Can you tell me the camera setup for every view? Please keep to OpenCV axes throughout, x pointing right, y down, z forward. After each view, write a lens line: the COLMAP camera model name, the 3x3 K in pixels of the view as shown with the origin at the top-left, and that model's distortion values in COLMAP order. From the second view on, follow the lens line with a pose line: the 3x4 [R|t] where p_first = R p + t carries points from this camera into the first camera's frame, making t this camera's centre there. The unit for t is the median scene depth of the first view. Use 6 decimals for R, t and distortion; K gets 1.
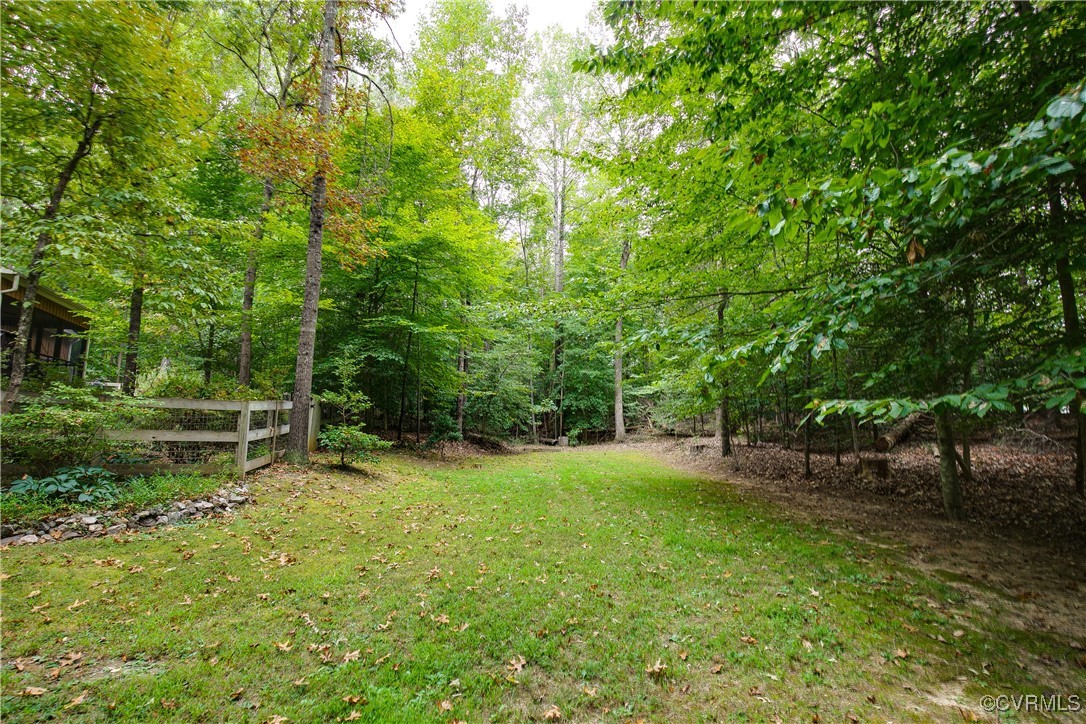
lens RADIAL K [[506.1, 0, 543.0], [0, 506.1, 362.0], [0, 0, 1]] dist [-0.027743, 0.001968]
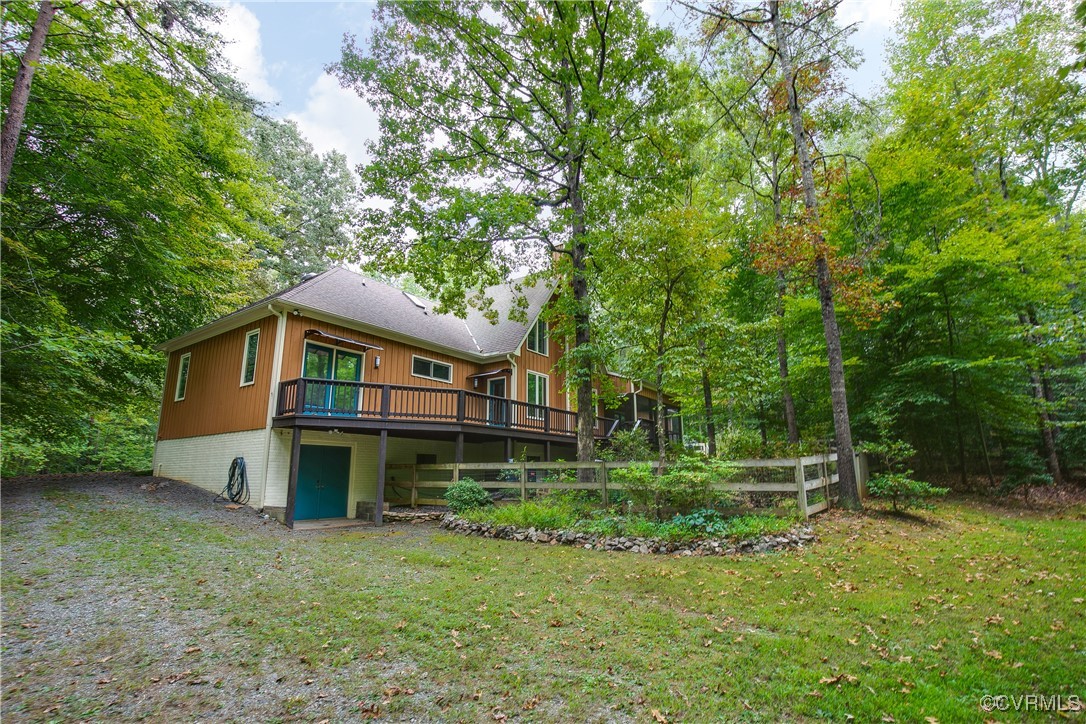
lens RADIAL K [[542.6, 0, 543.0], [0, 542.6, 362.0], [0, 0, 1]] dist [-0.029994, 0.001544]
pose [[0.560887, -0.182809, -0.807457, 0.176980], [0.132612, 0.982561, -0.130336, -0.065699], [0.817203, -0.033975, 0.575348, -0.281329]]
